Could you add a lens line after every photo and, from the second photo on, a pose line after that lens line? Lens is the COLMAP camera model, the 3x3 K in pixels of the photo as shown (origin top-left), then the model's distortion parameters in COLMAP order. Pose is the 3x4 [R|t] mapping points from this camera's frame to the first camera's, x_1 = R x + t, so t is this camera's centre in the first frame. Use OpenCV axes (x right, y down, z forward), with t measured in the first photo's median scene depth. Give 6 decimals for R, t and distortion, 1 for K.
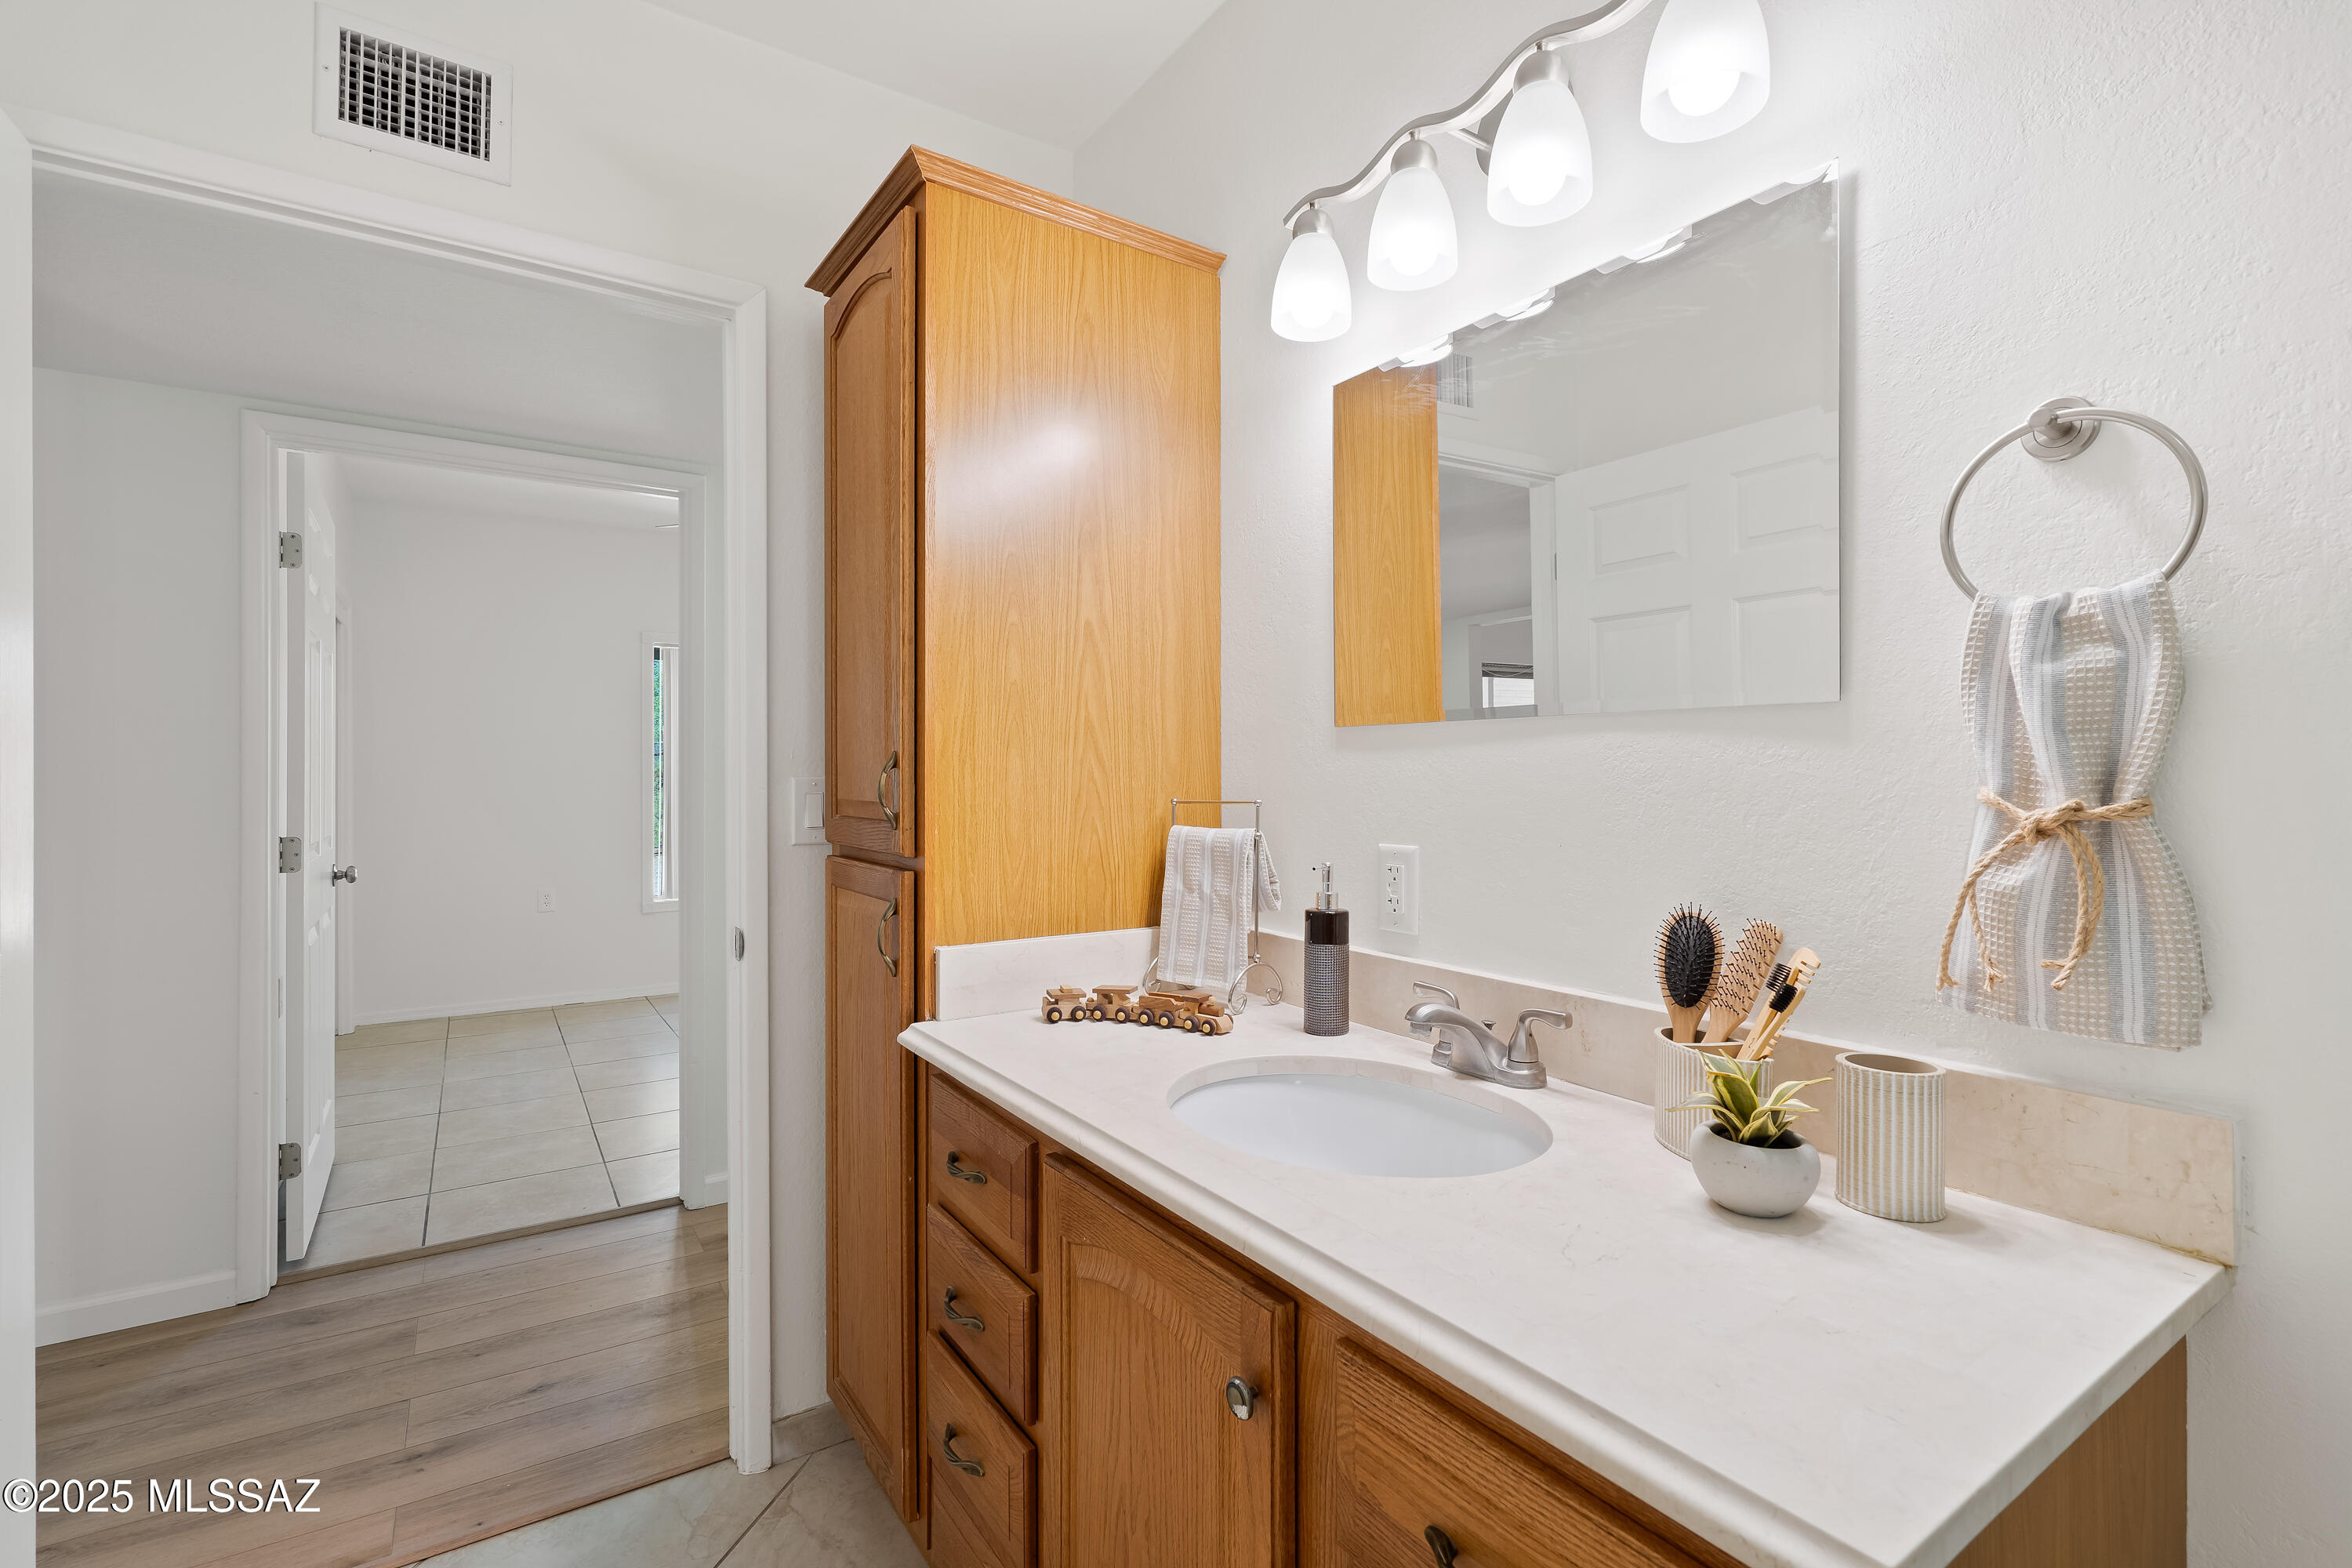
lens RADIAL K [[1064.6, 0, 1177.6], [0, 1064.6, 778.7], [0, 0, 1]] dist [-0.003369, 0.000360]
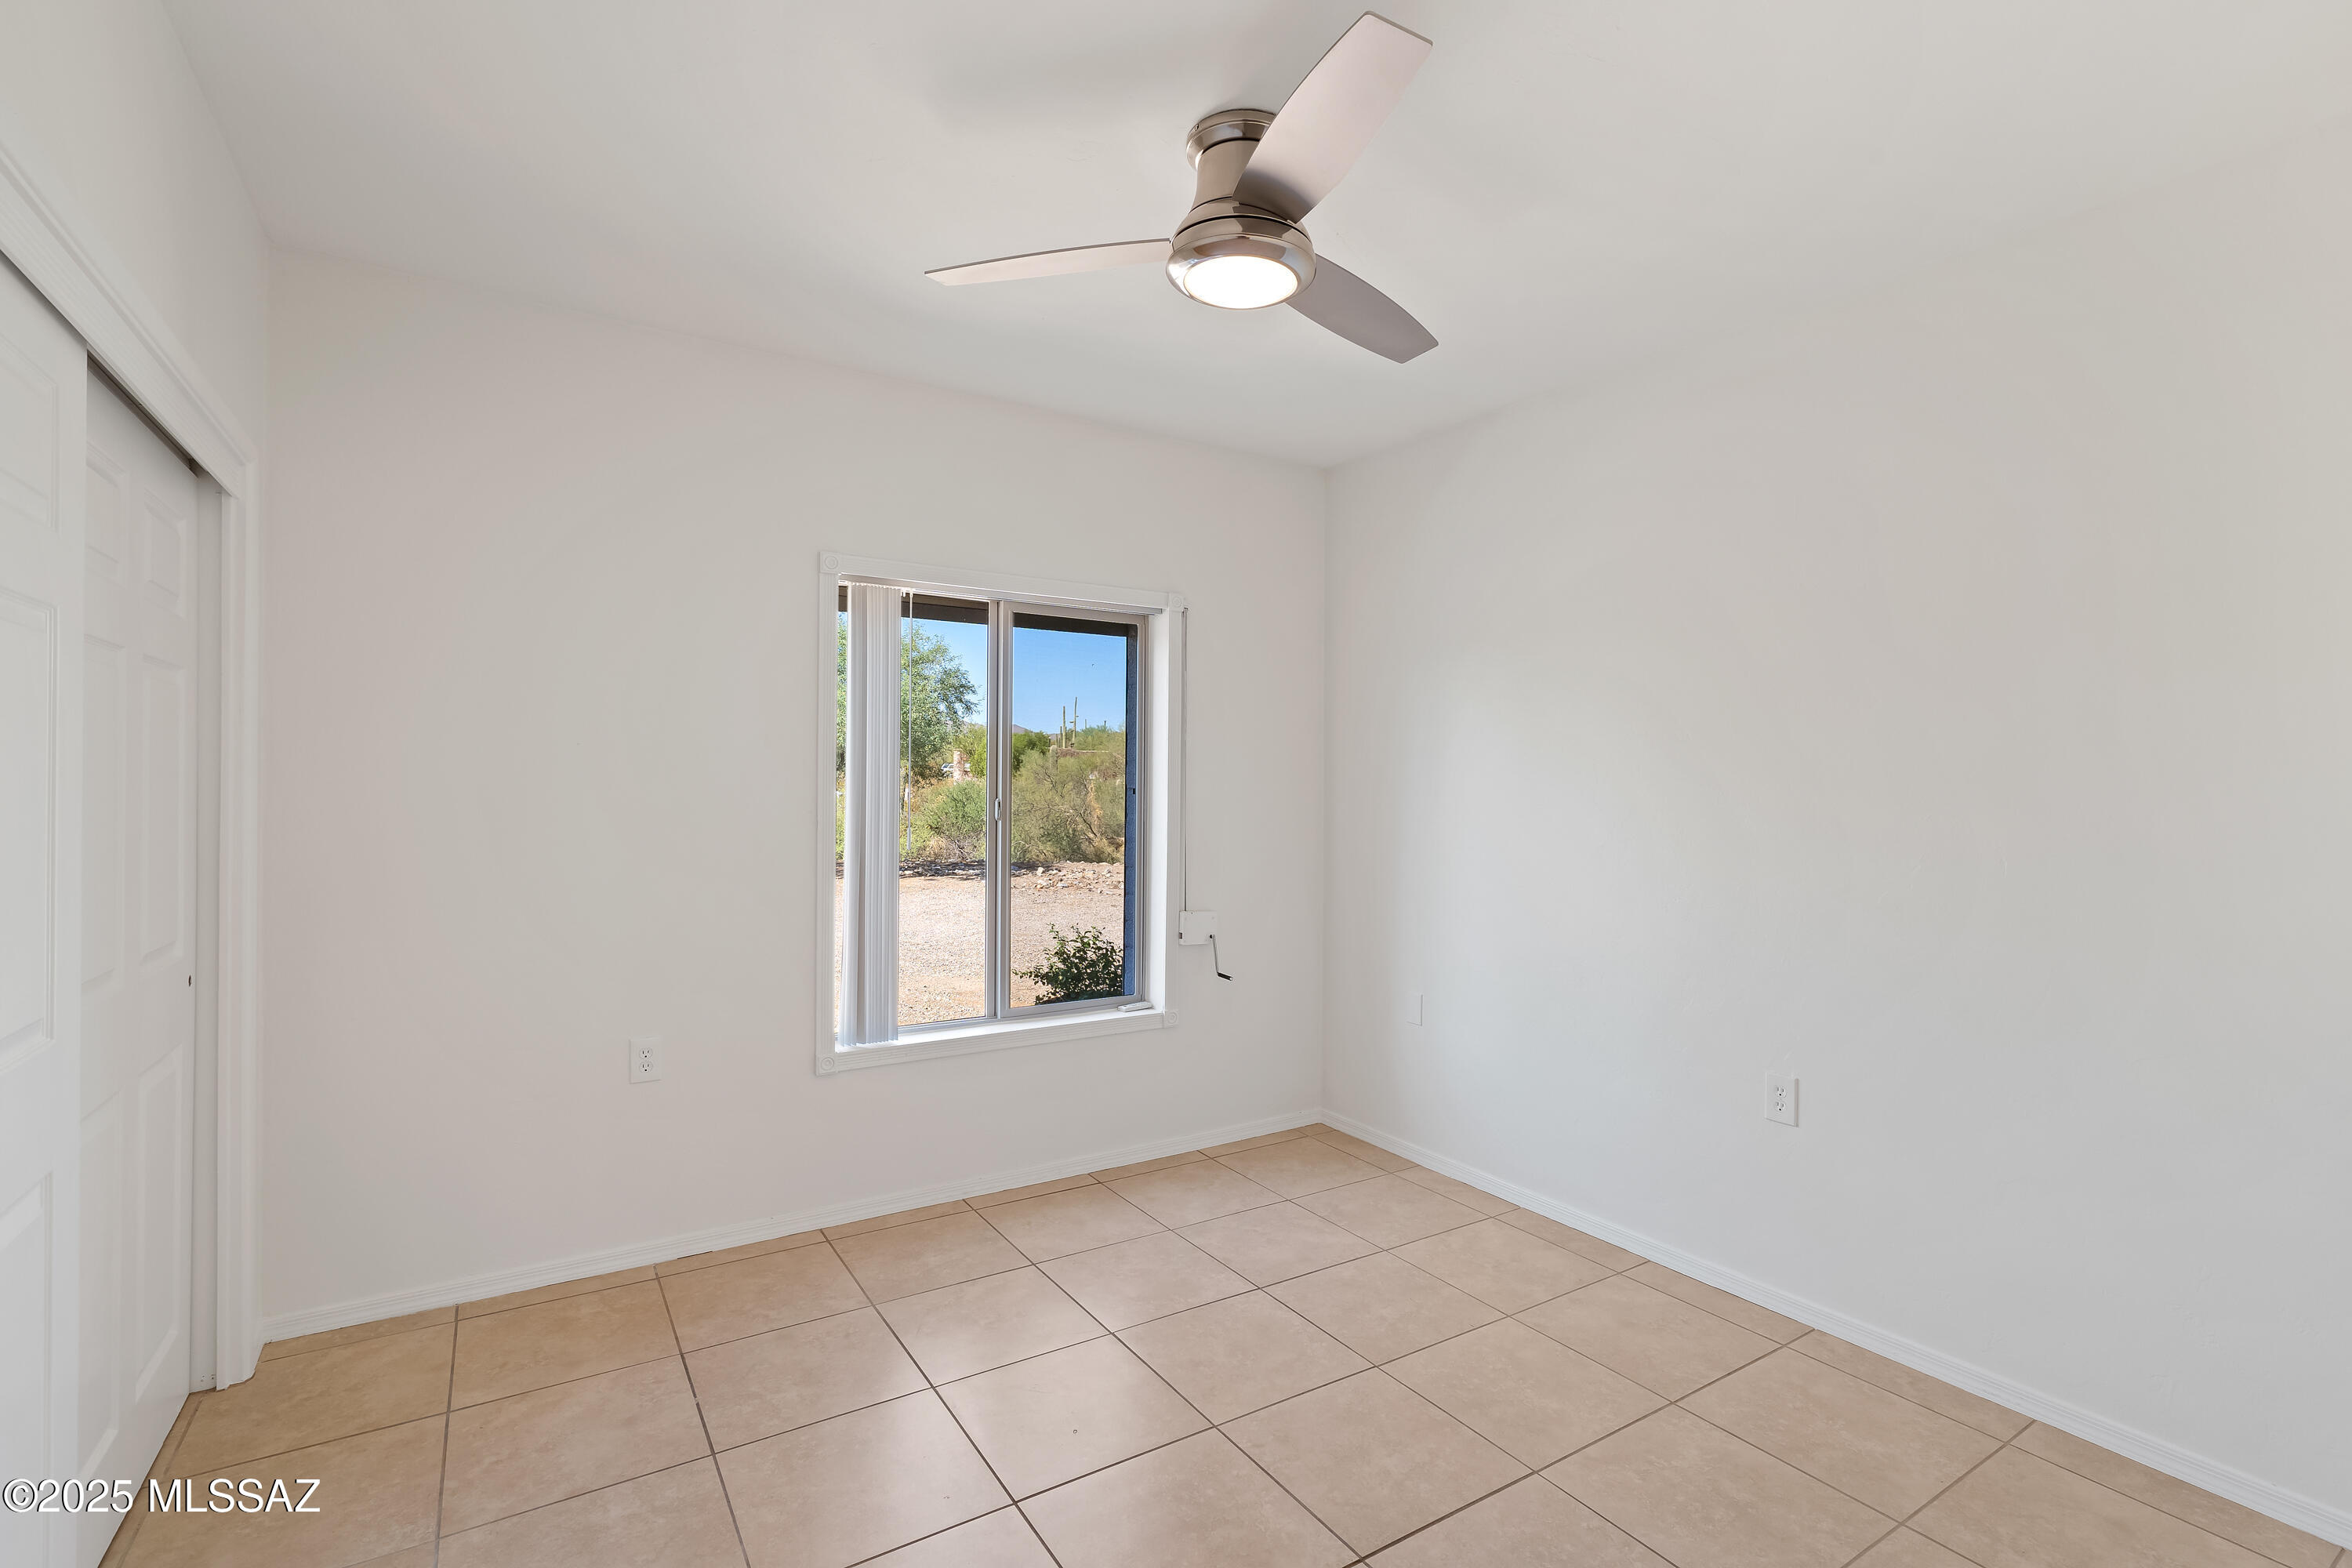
lens RADIAL K [[1064.6, 0, 1175.1], [0, 1064.6, 782.7], [0, 0, 1]] dist [-0.003369, 0.000360]
pose [[0.999434, 0.001959, -0.033582, -0.315413], [-0.002546, 0.999845, -0.017442, -0.013361], [0.033543, 0.017517, 0.999284, 0.483014]]
